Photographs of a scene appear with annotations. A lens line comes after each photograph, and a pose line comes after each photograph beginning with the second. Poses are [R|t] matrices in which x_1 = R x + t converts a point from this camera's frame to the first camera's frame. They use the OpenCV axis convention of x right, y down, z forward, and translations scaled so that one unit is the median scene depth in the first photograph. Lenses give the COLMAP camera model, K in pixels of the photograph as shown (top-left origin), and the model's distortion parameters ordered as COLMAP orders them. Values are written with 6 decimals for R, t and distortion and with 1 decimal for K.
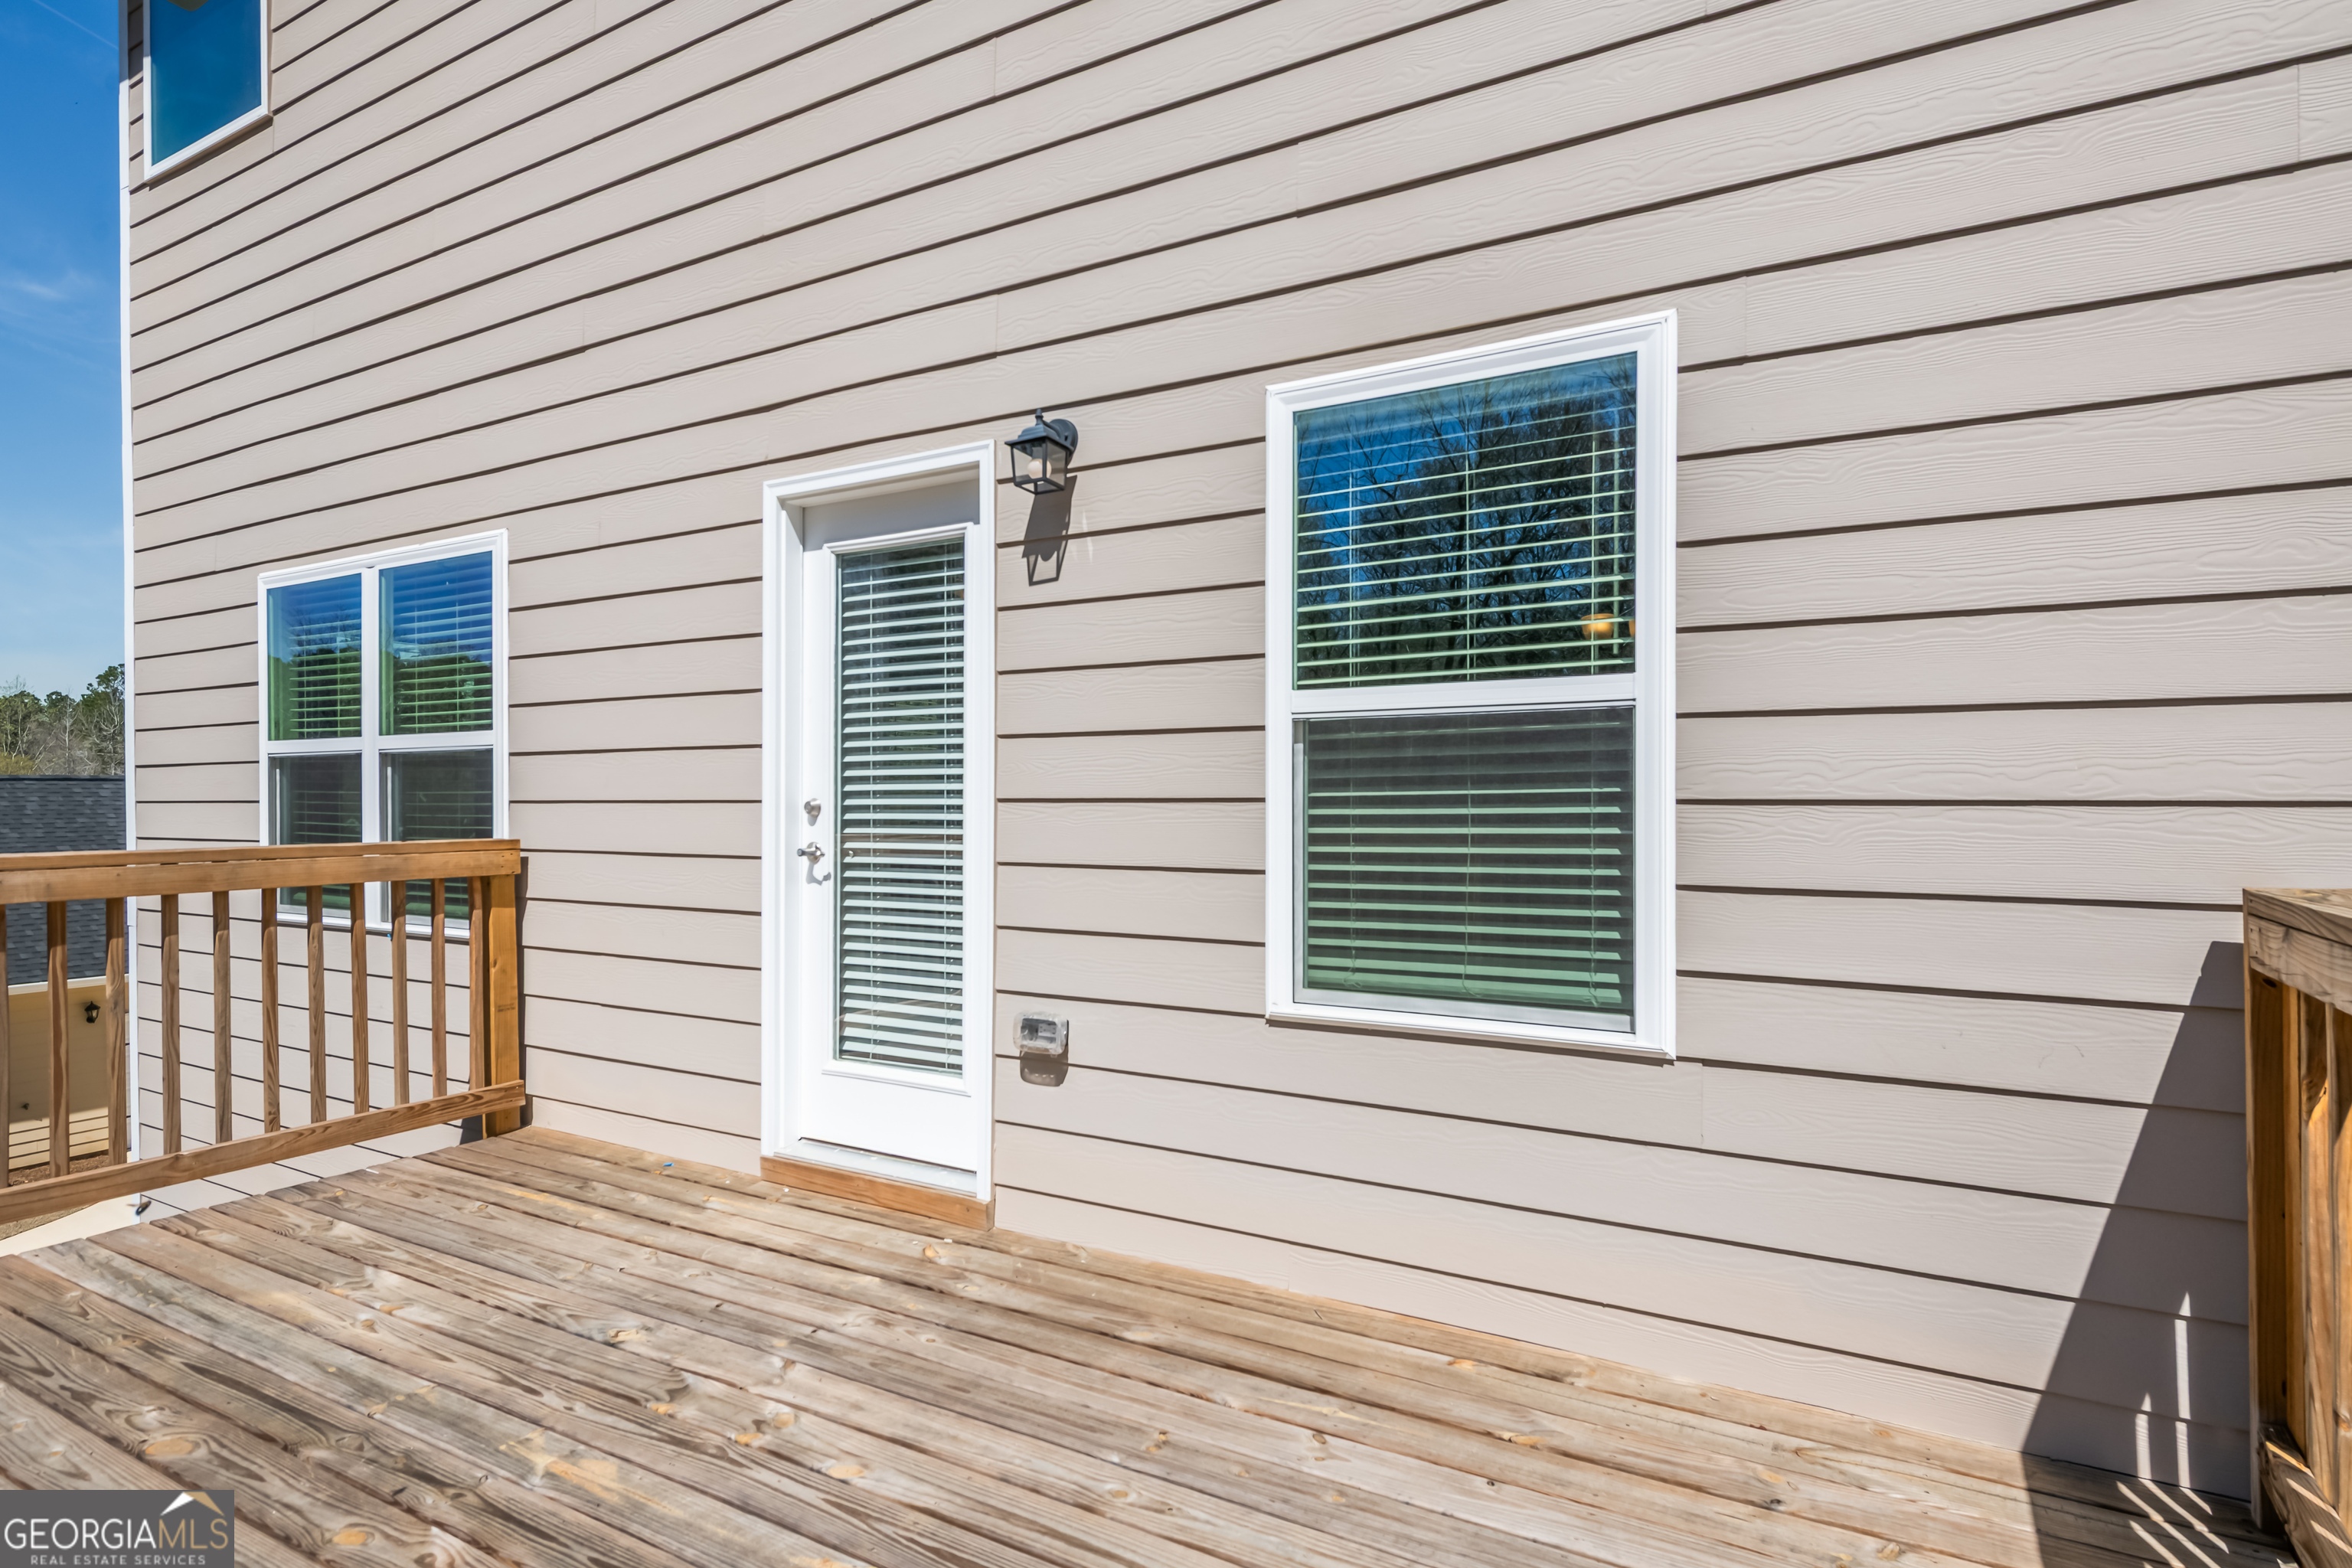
lens RADIAL K [[1273.7, 0, 1174.4], [0, 1273.7, 789.0], [0, 0, 1]] dist [0.019465, 0.000054]
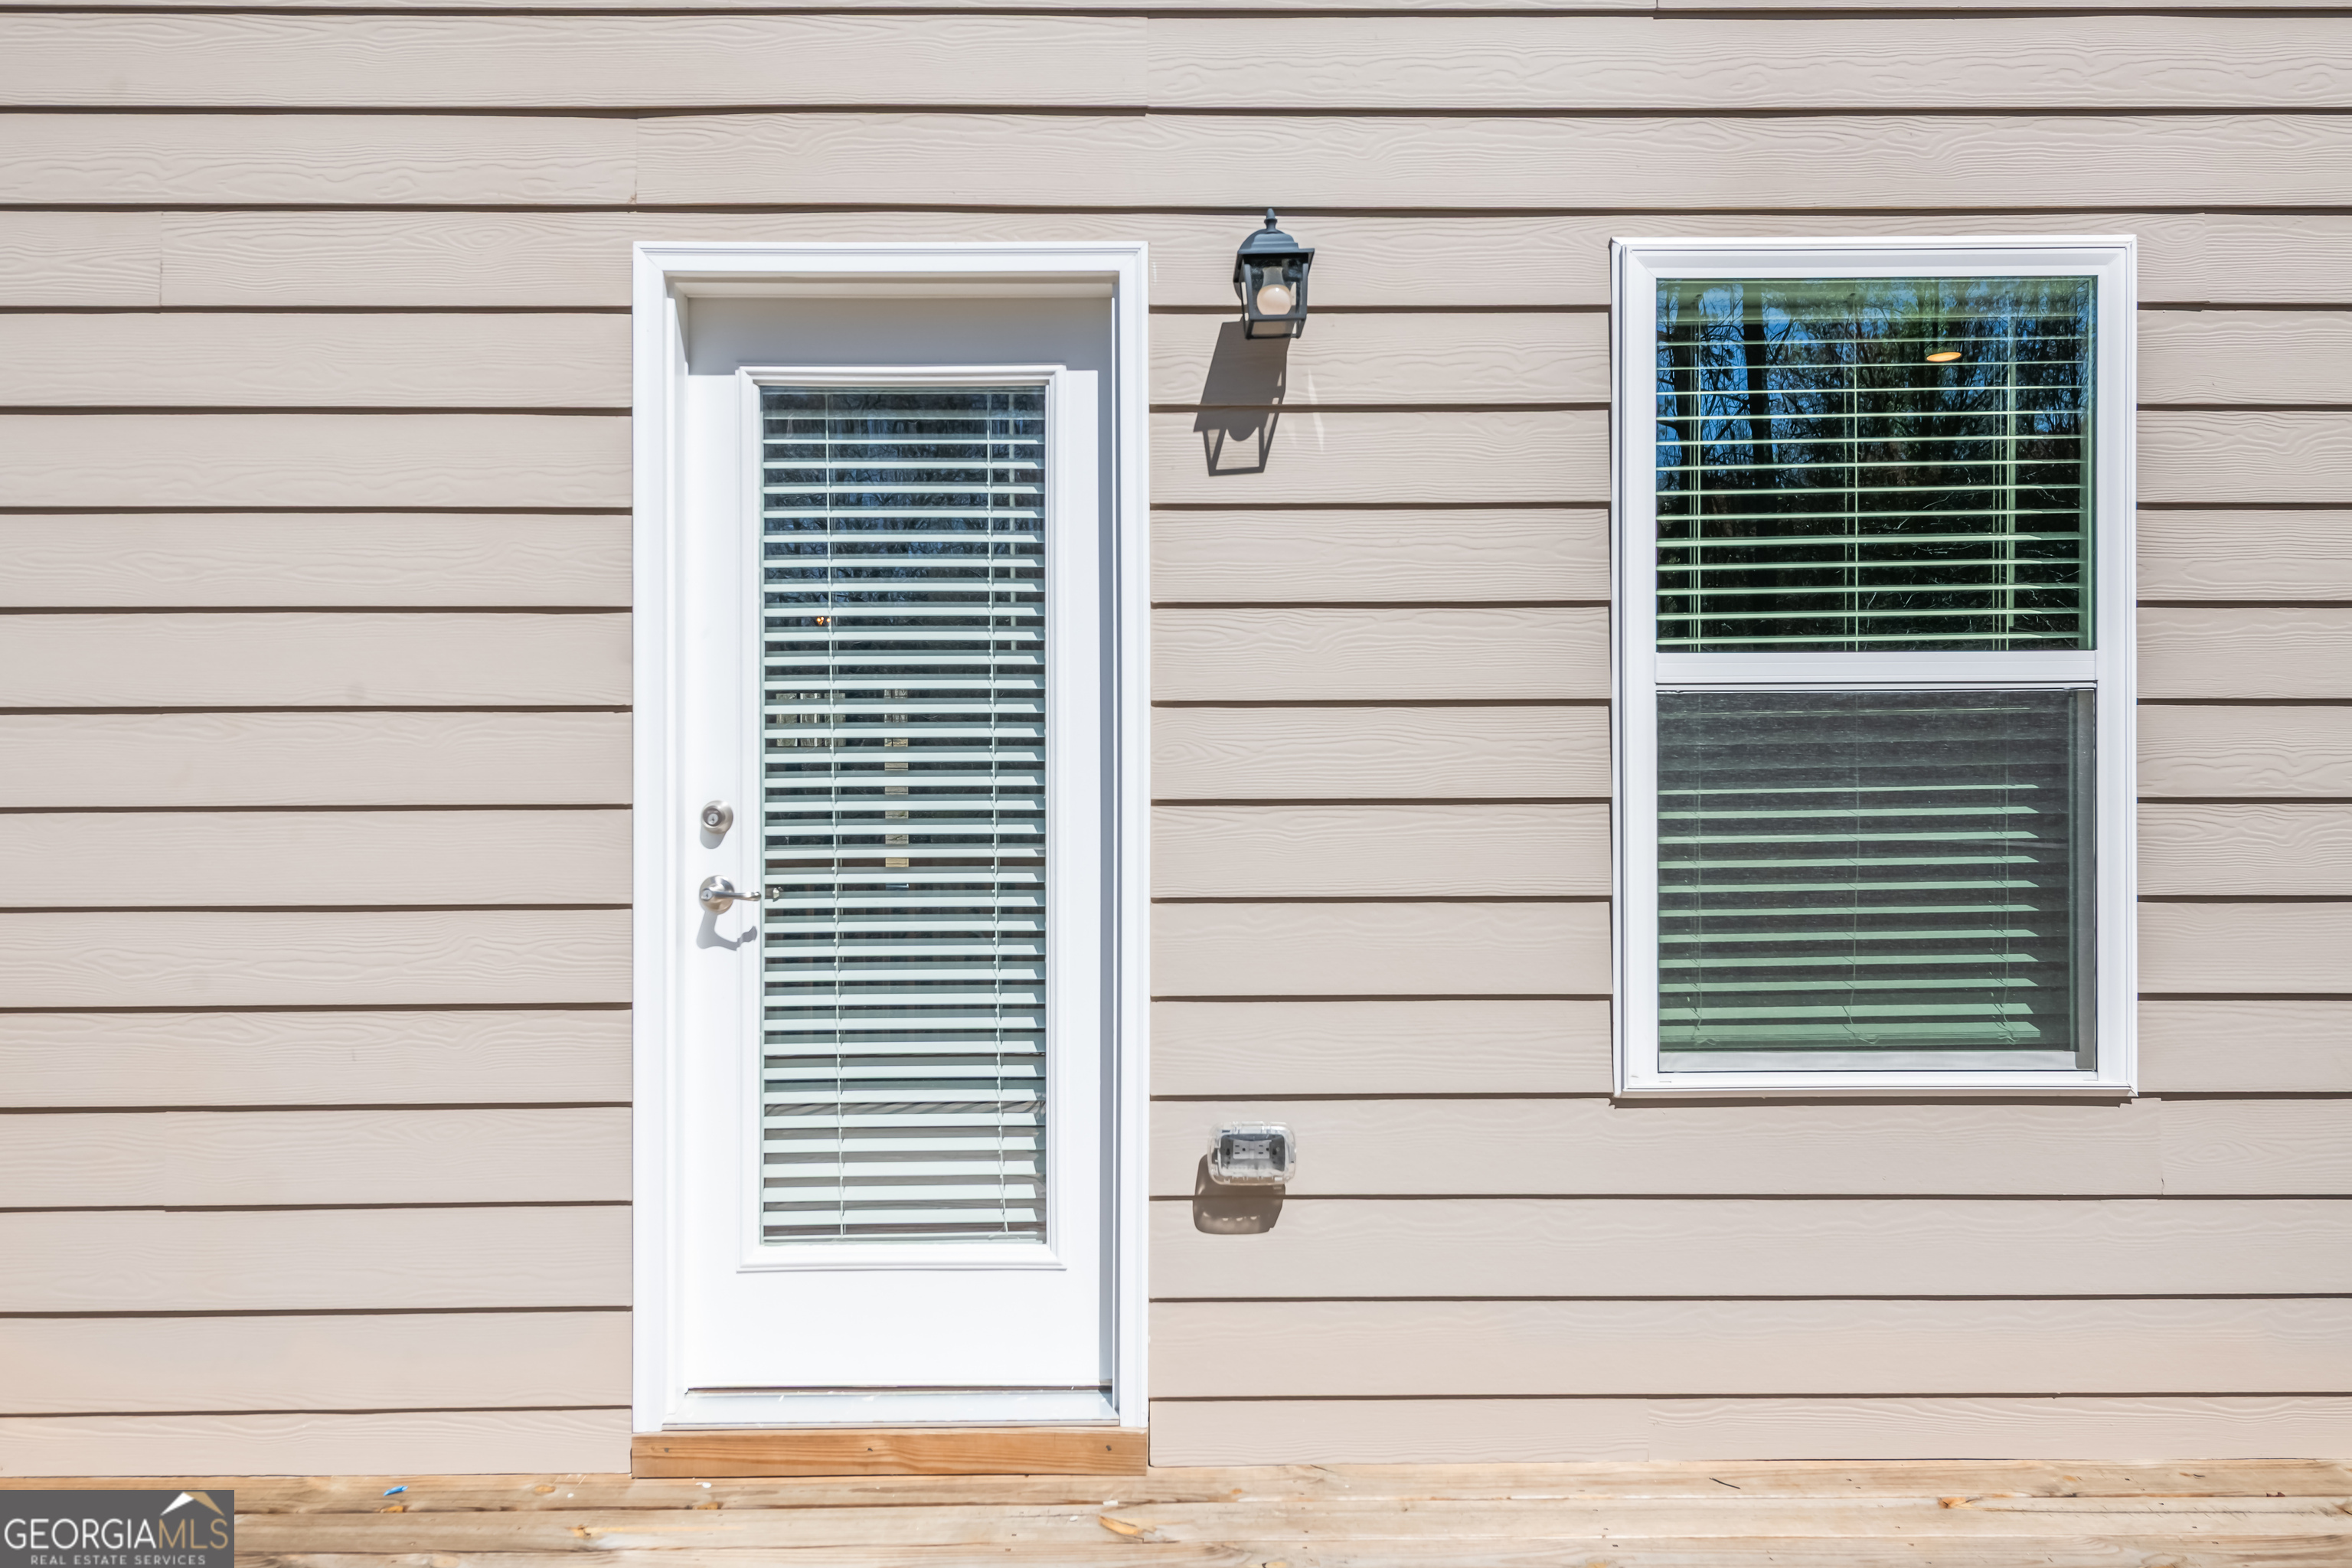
lens RADIAL K [[1571.4, 0, 1176.2], [0, 1571.4, 787.9], [0, 0, 1]] dist [0.022971, -0.005853]
pose [[0.852340, 0.001938, 0.522984, -0.564165], [-0.000489, 0.999996, -0.002909, 0.004009], [-0.522987, 0.002224, 0.852338, 0.326600]]
